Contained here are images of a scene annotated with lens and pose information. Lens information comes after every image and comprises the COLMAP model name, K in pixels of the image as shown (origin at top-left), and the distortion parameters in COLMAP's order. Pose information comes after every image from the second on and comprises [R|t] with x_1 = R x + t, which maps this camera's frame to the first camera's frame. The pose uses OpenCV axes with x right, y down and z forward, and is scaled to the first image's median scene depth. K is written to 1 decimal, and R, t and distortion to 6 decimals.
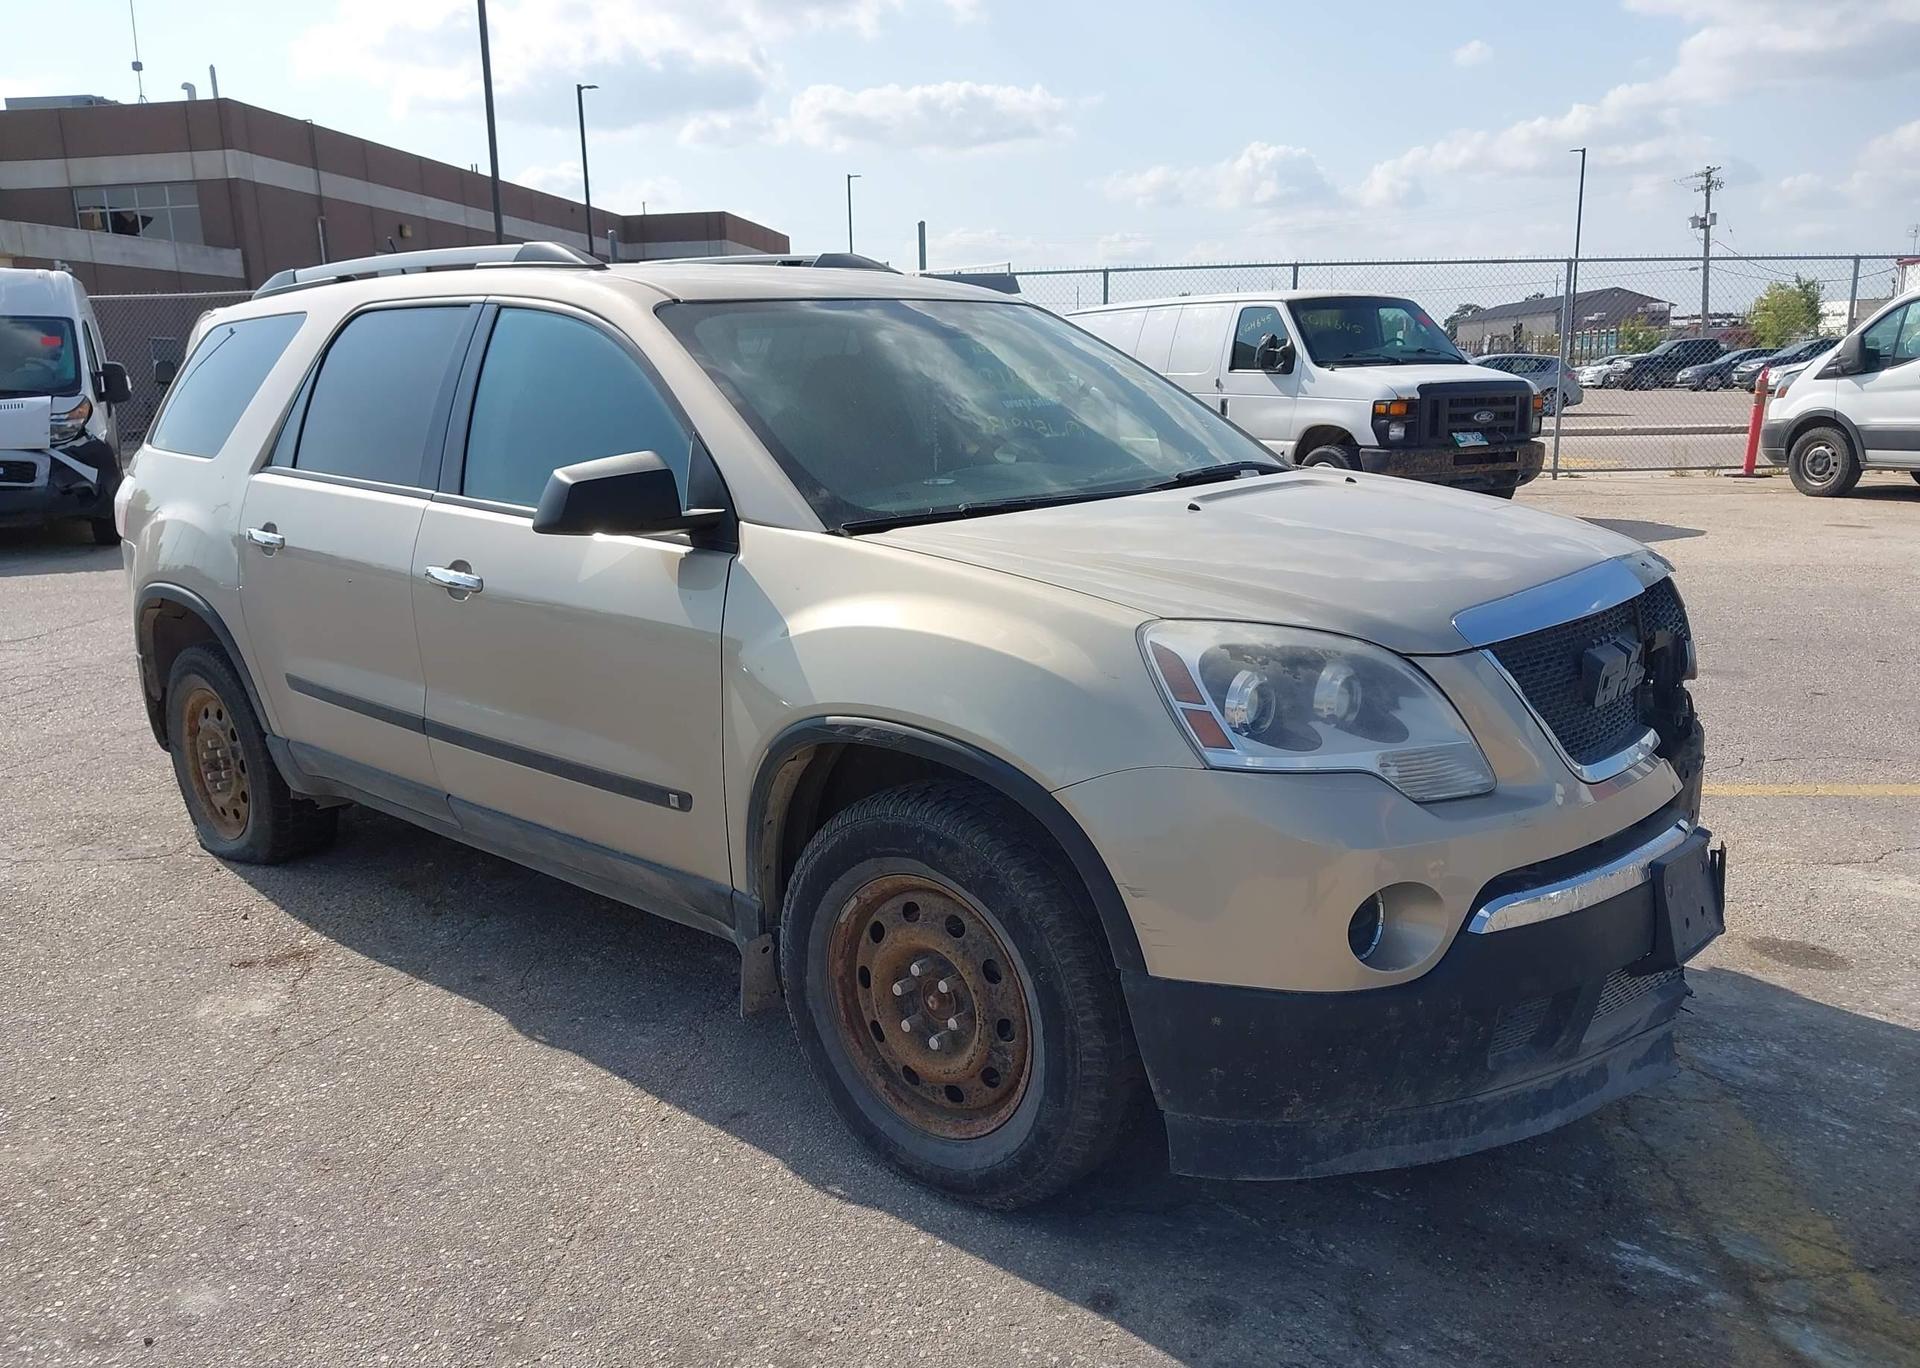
lens RADIAL K [[1547.6, 0, 952.1], [0, 1547.6, 686.6], [0, 0, 1]] dist [0.058353, -0.112734]
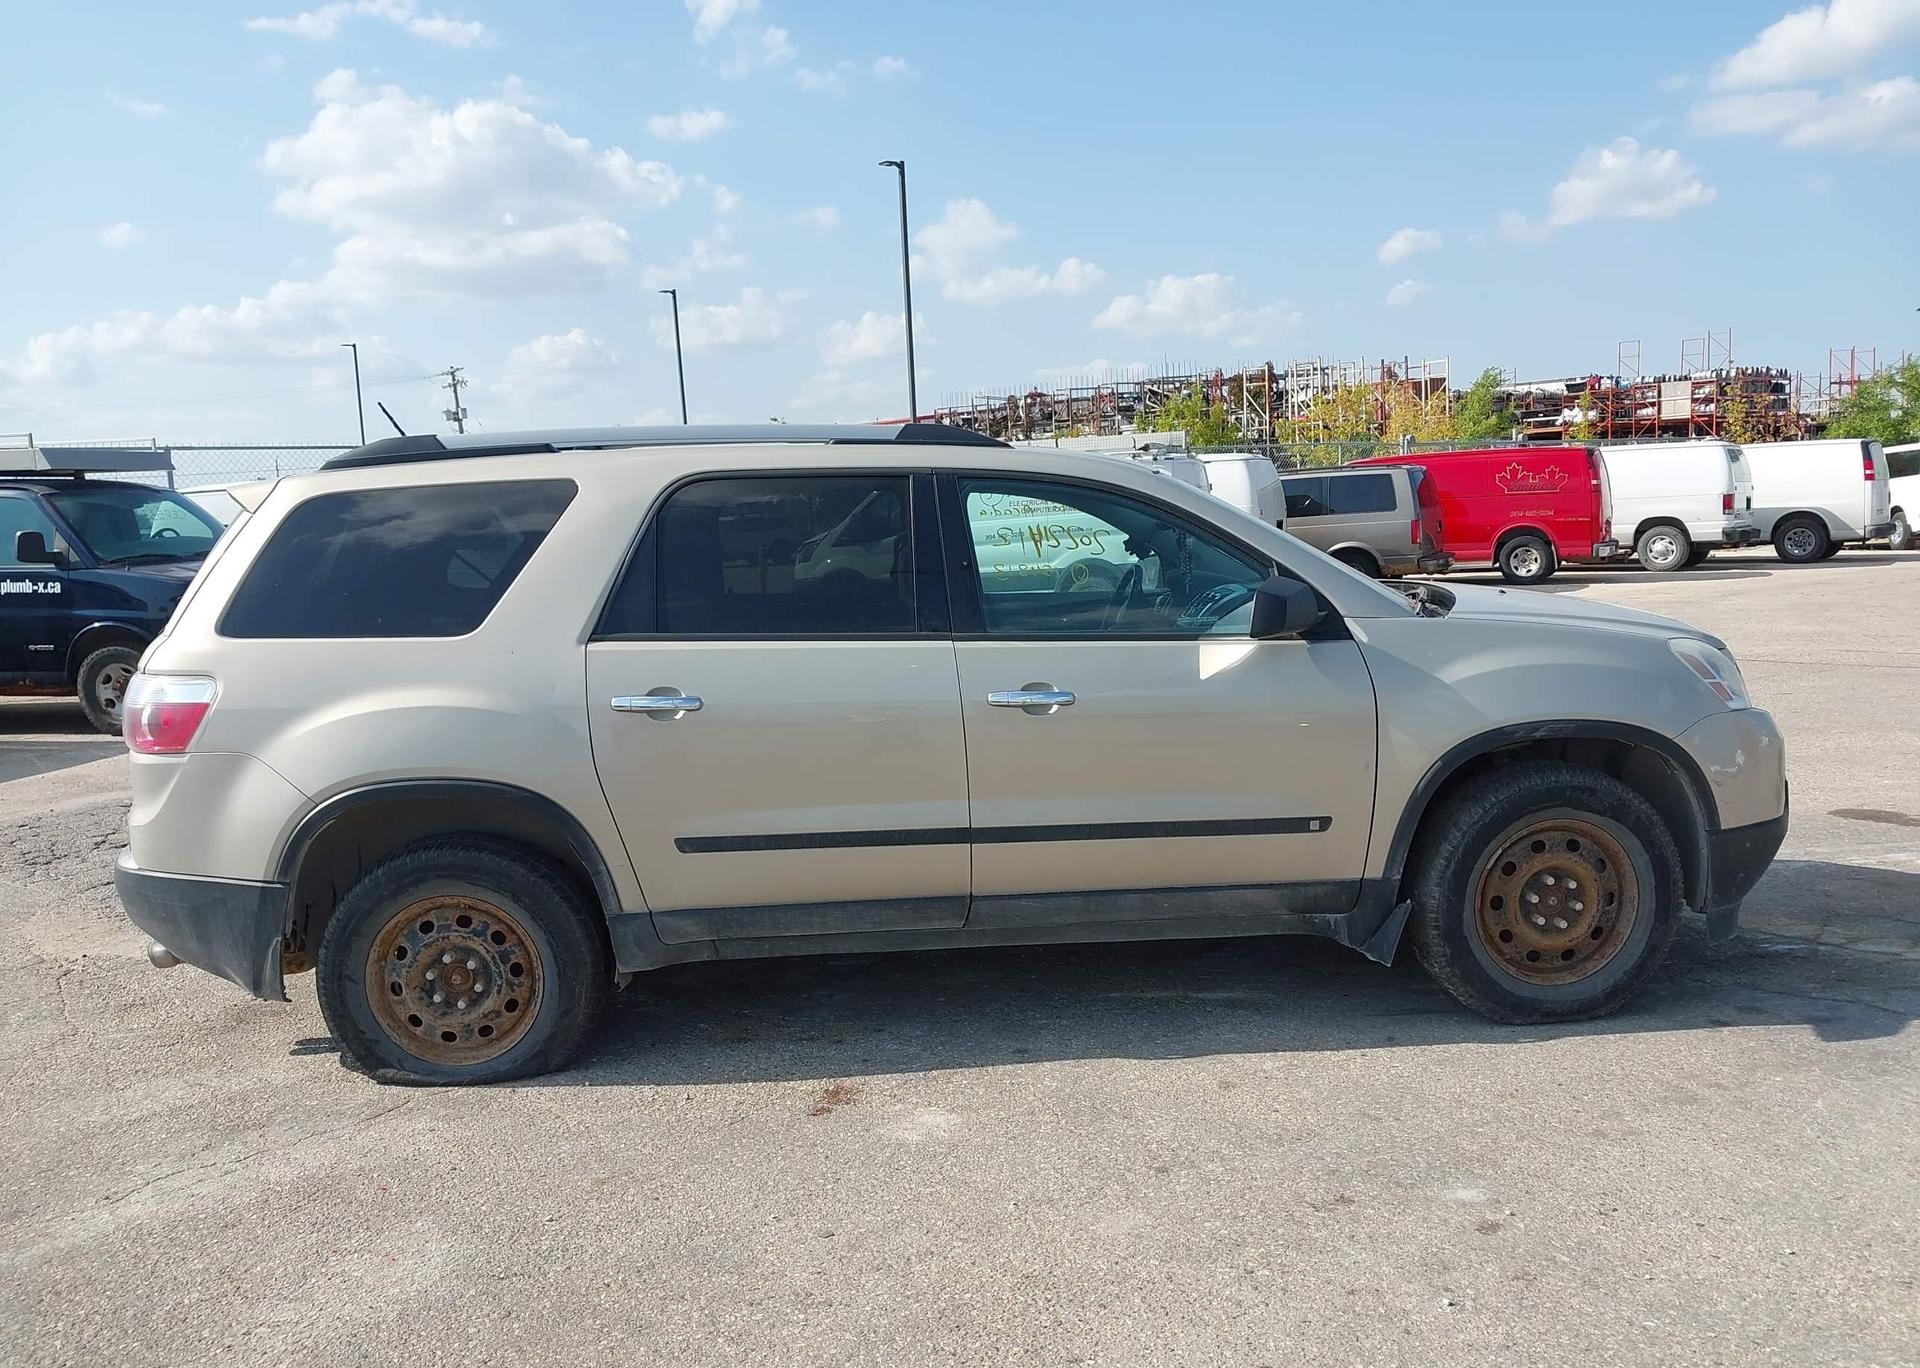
lens RADIAL K [[1552.9, 0, 960.0], [0, 1552.9, 684.0], [0, 0, 1]] dist [-0.004581, 0.001766]
pose [[0.695355, -0.083962, 0.713745, -1.007230], [0.165722, 0.985119, -0.045567, -0.029314], [-0.699298, 0.149969, 0.698922, 0.176729]]
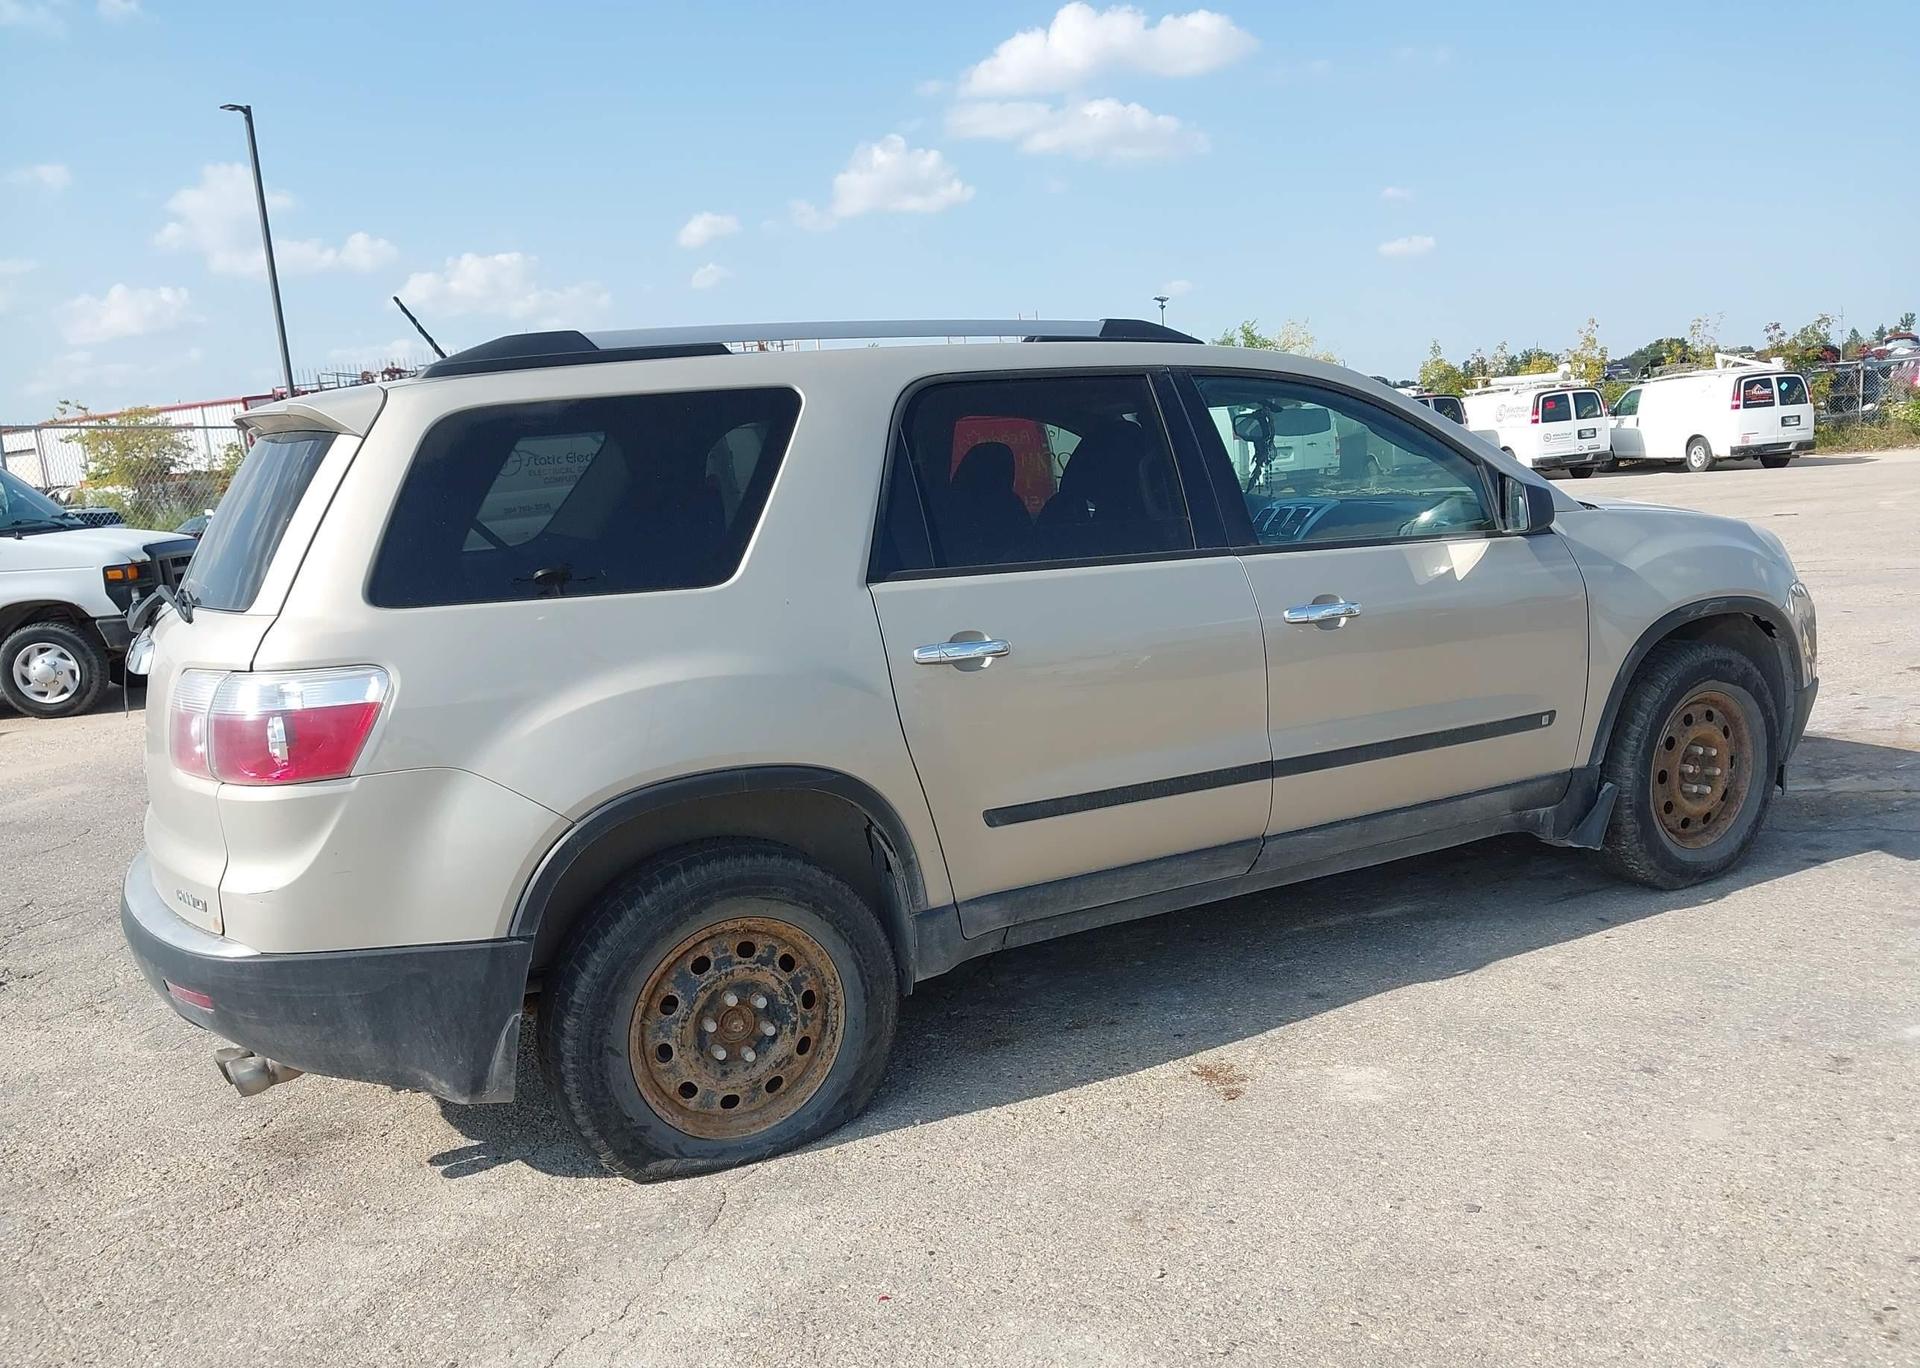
lens RADIAL K [[1563.2, 0, 949.3], [0, 1563.2, 663.3], [0, 0, 1]] dist [0.051171, -0.123008]
pose [[0.317937, -0.123683, 0.940010, -1.223798], [0.254470, 0.966208, 0.041061, -0.124312], [-0.913324, 0.226150, 0.338667, 0.734792]]
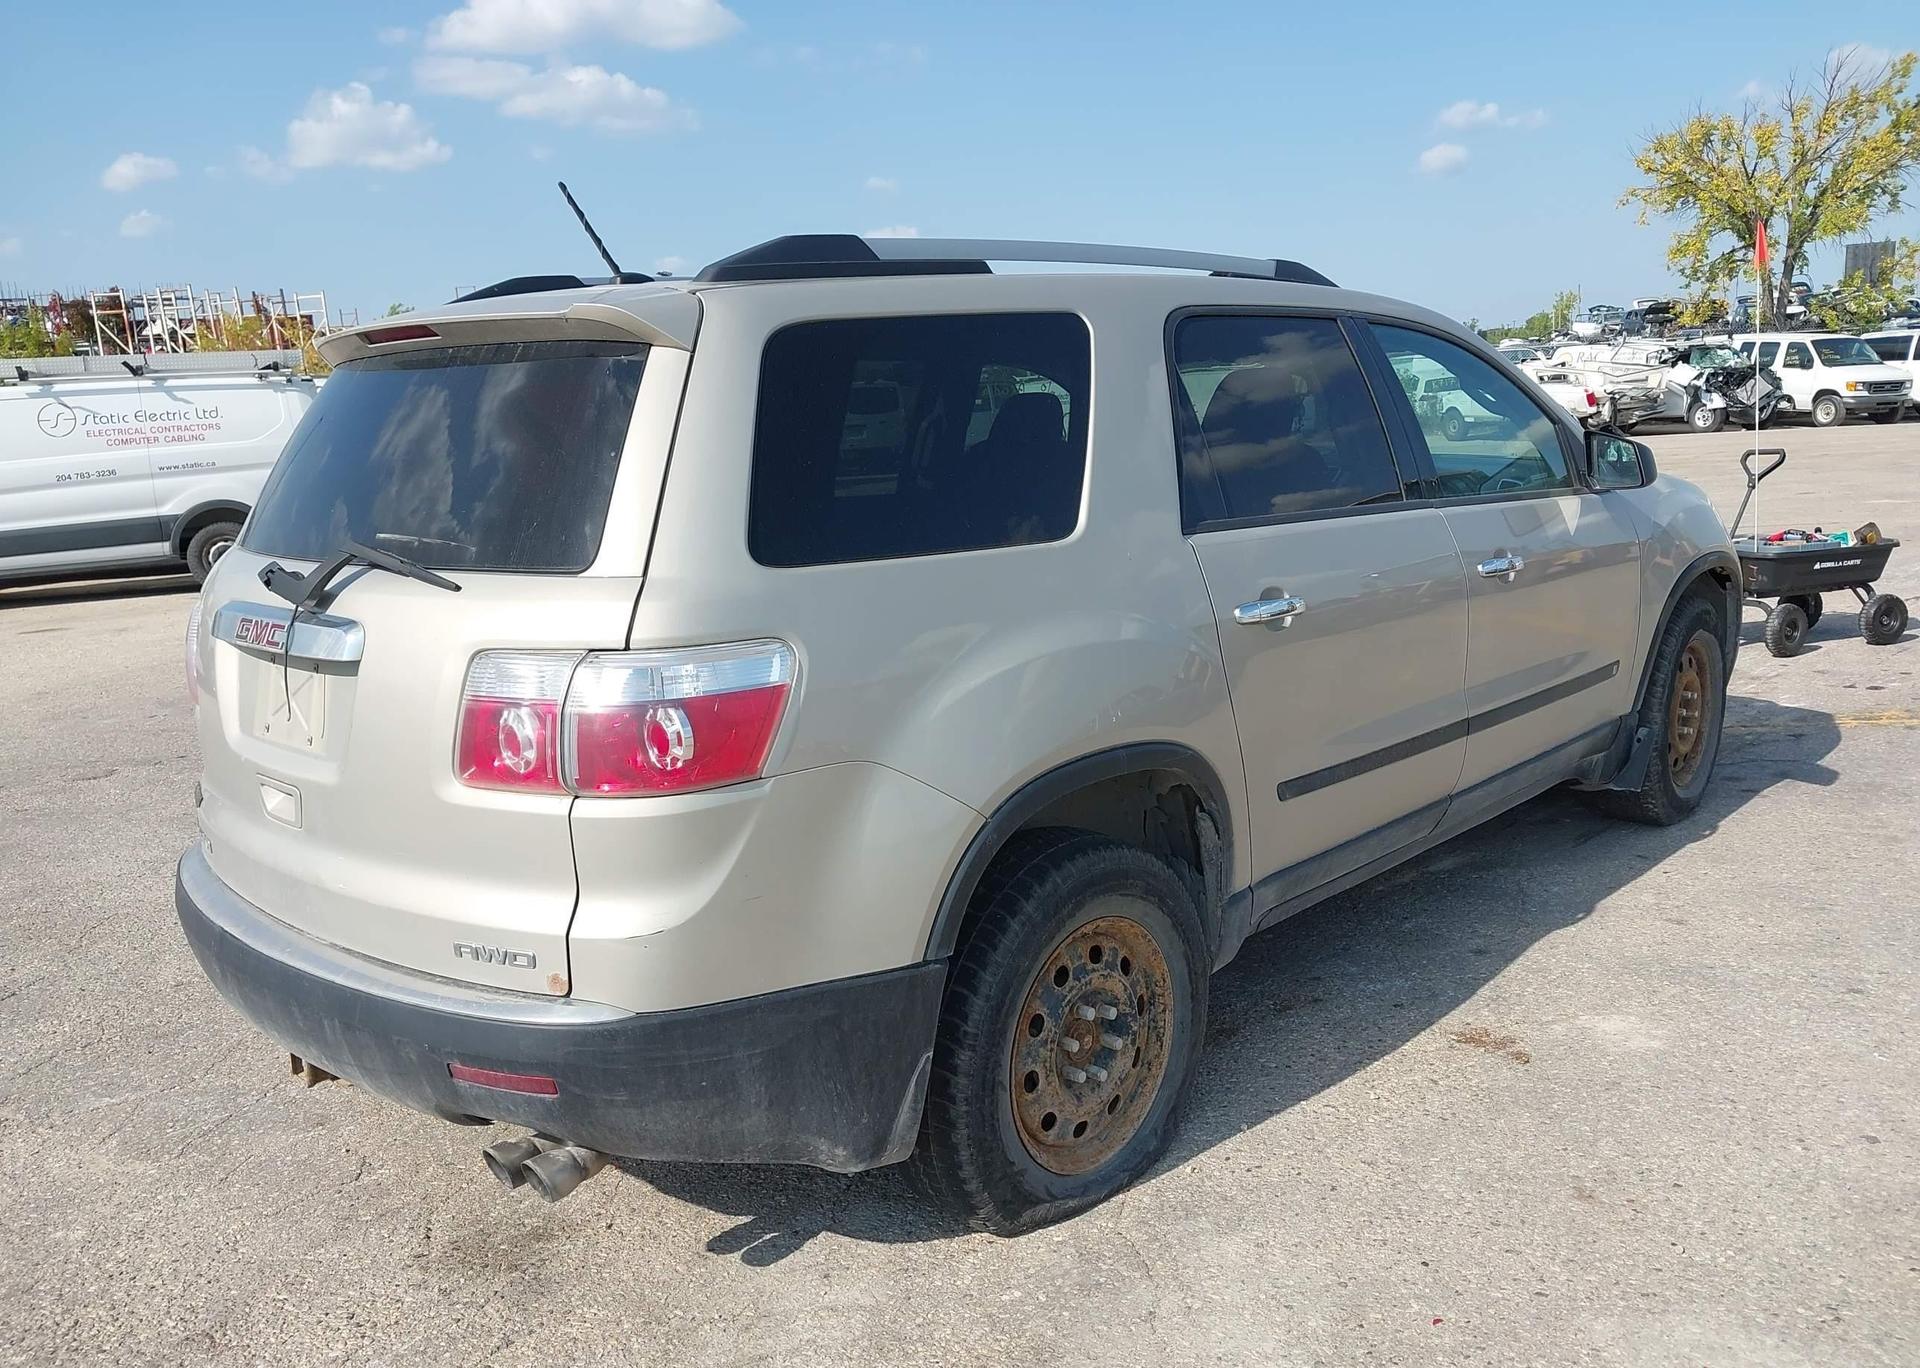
lens RADIAL K [[1568.2, 0, 955.6], [0, 1568.2, 676.5], [0, 0, 1]] dist [0.031869, -0.006255]
pose [[-0.008576, -0.145845, 0.989270, -1.198817], [0.256205, 0.955963, 0.143156, -0.212134], [-0.966584, 0.254684, 0.029168, 1.142211]]
